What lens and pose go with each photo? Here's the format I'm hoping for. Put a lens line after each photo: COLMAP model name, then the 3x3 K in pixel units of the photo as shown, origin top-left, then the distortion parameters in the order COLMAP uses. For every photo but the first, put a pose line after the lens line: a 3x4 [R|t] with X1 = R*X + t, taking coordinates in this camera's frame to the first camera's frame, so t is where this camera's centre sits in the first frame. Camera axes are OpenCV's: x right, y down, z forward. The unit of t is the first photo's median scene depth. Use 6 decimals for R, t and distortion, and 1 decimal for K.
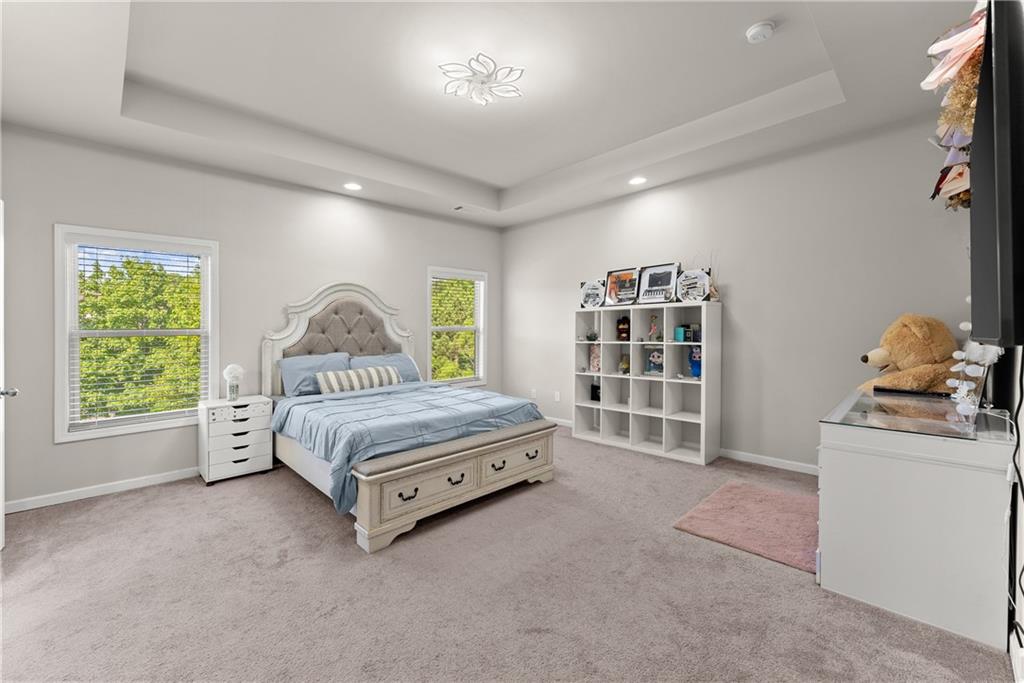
lens RADIAL K [[419.4, 0, 512.0], [0, 419.4, 341.5], [0, 0, 1]] dist [0.000189, 0.000008]
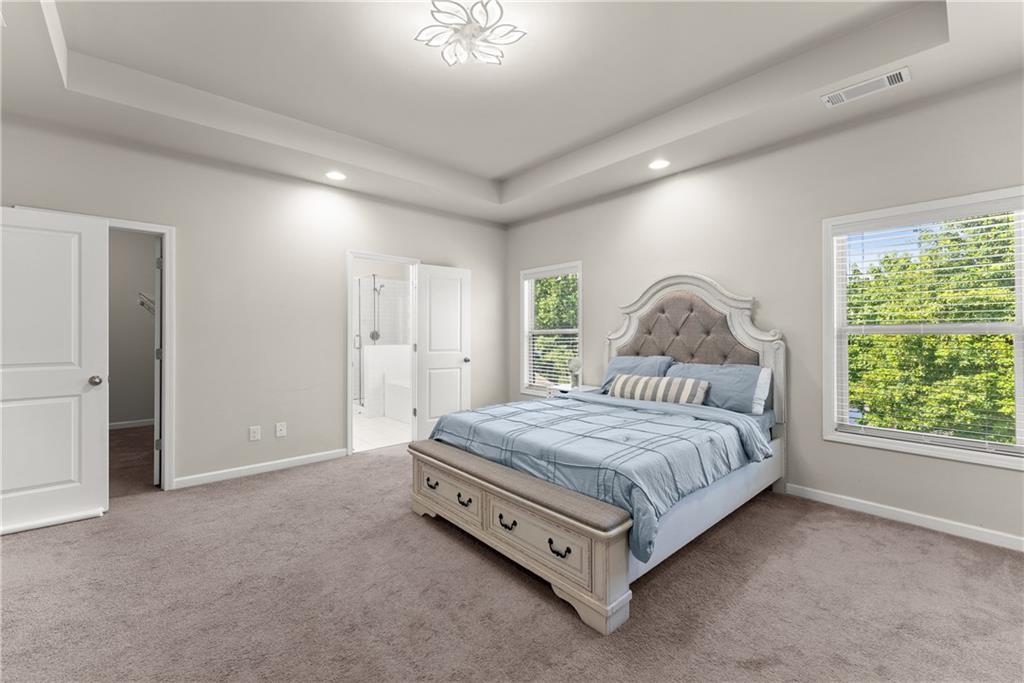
lens RADIAL K [[417.0, 0, 511.6], [0, 417.0, 326.6], [0, 0, 1]] dist [-0.000810, -0.000130]
pose [[-0.053006, 0.000908, -0.998594, 0.523655], [-0.027139, 0.999629, 0.002349, -0.031994], [0.998225, 0.027226, -0.052961, 0.796387]]
